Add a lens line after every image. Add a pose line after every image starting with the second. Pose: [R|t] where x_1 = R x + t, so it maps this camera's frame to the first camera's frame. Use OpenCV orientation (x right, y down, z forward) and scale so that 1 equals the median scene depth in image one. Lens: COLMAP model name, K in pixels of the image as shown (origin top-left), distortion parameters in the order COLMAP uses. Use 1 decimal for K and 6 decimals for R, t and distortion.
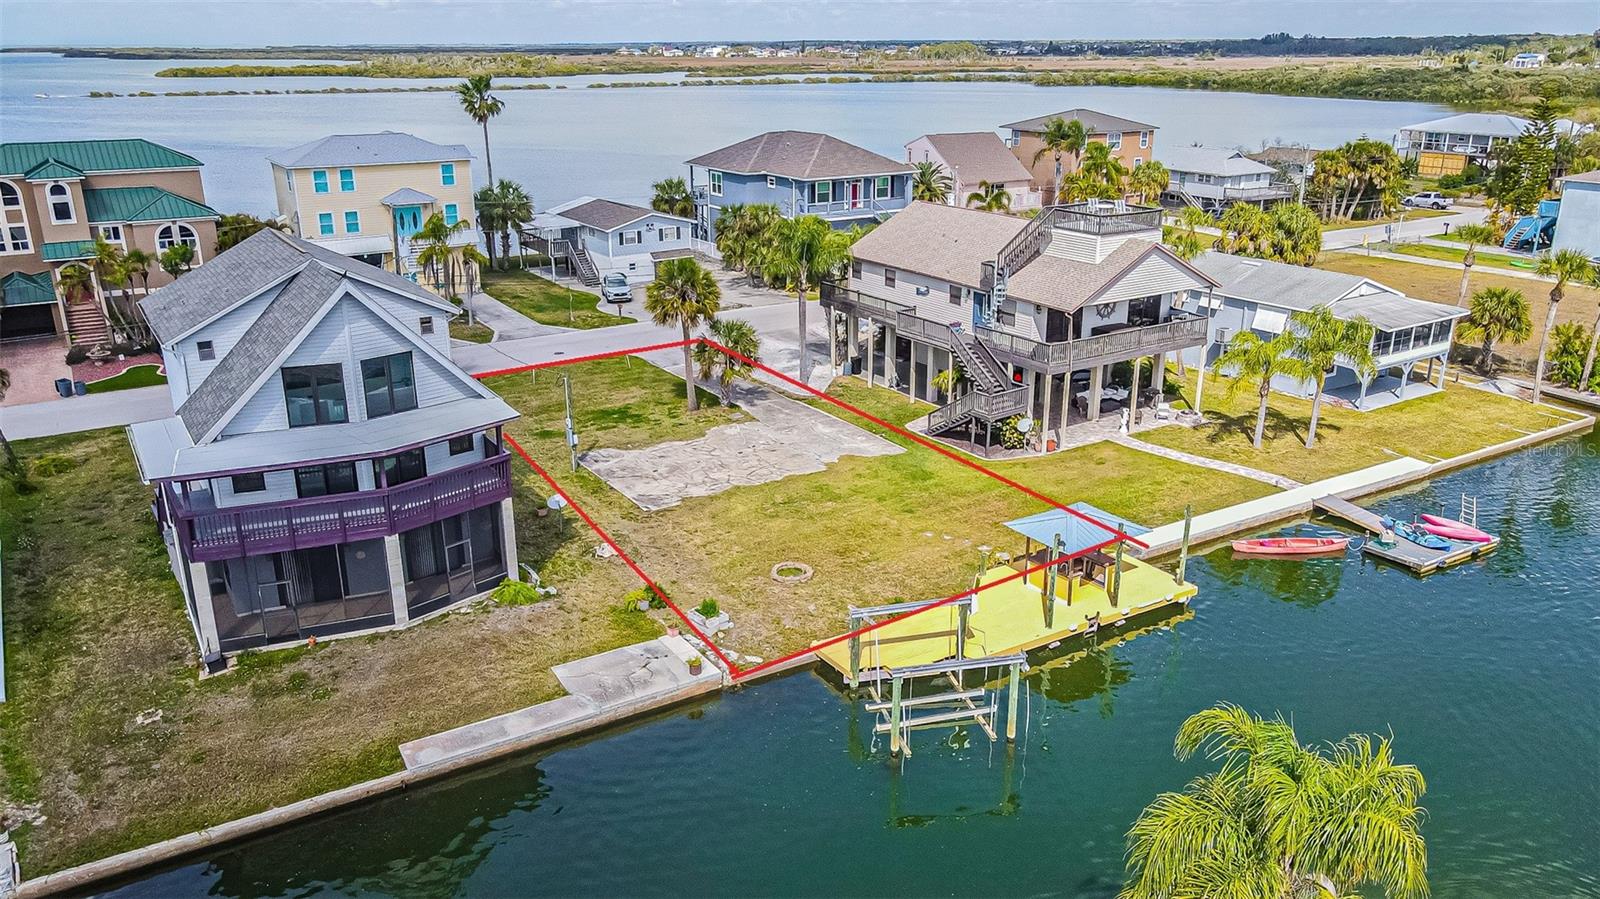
lens RADIAL K [[1188.4, 0, 800.0], [0, 1188.4, 449.5], [0, 0, 1]] dist [0.024403, 0.000663]
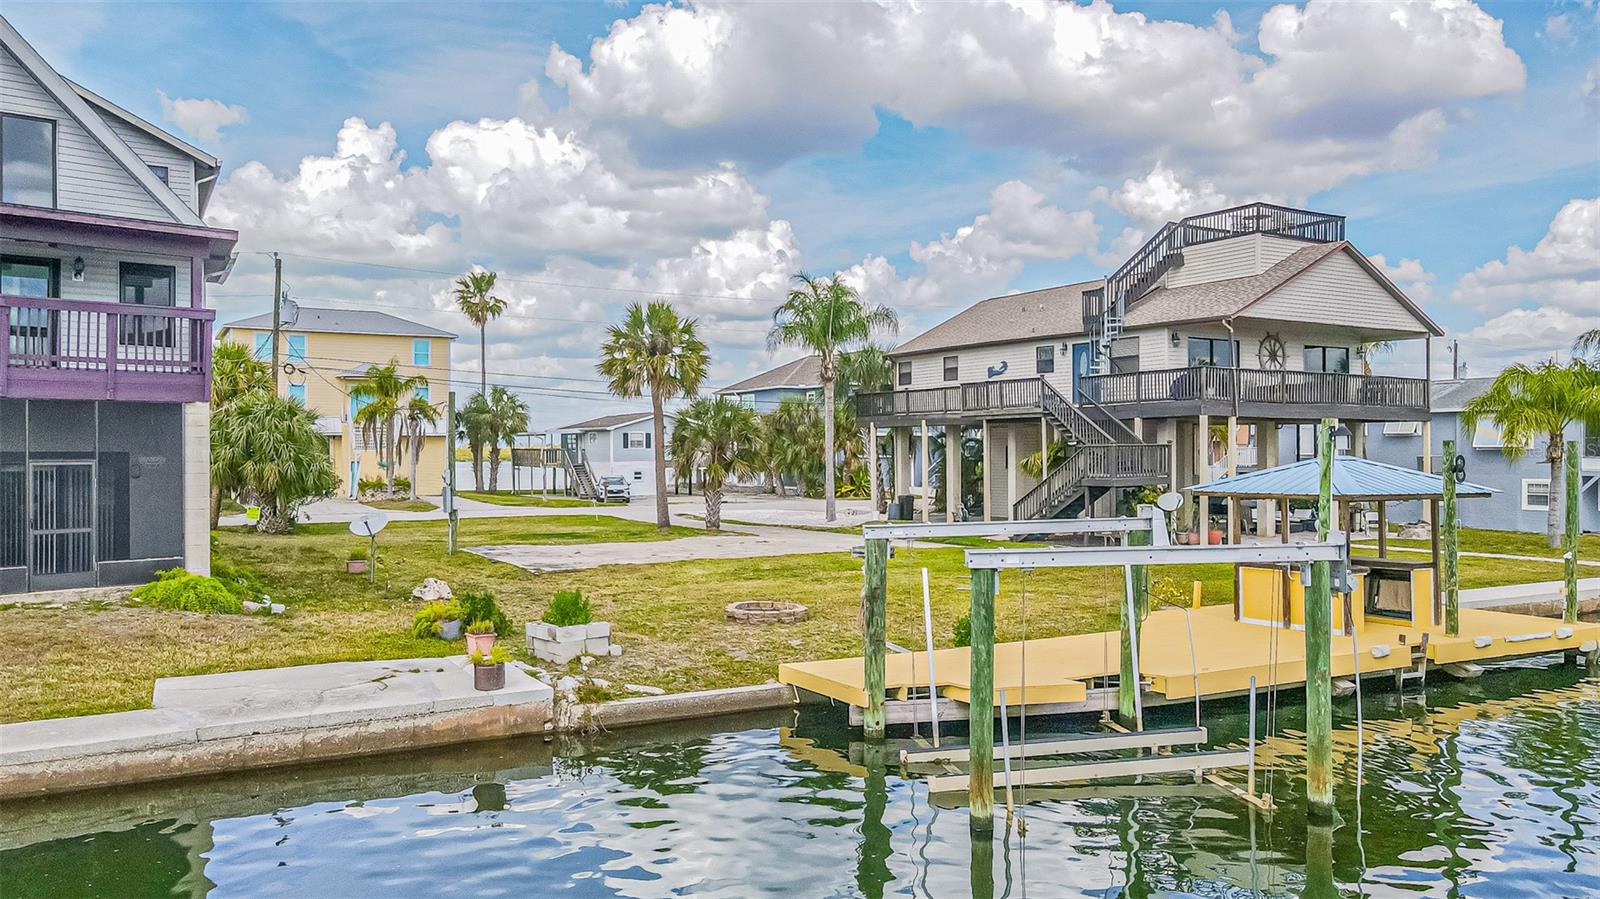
lens RADIAL K [[1188.4, 0, 800.0], [0, 1188.4, 449.5], [0, 0, 1]] dist [0.024403, 0.000663]
pose [[0.998571, 0.001753, -0.053419, 0.023643], [-0.018644, 0.948109, -0.317398, 0.134730], [0.050090, 0.317941, 0.946787, 0.331242]]
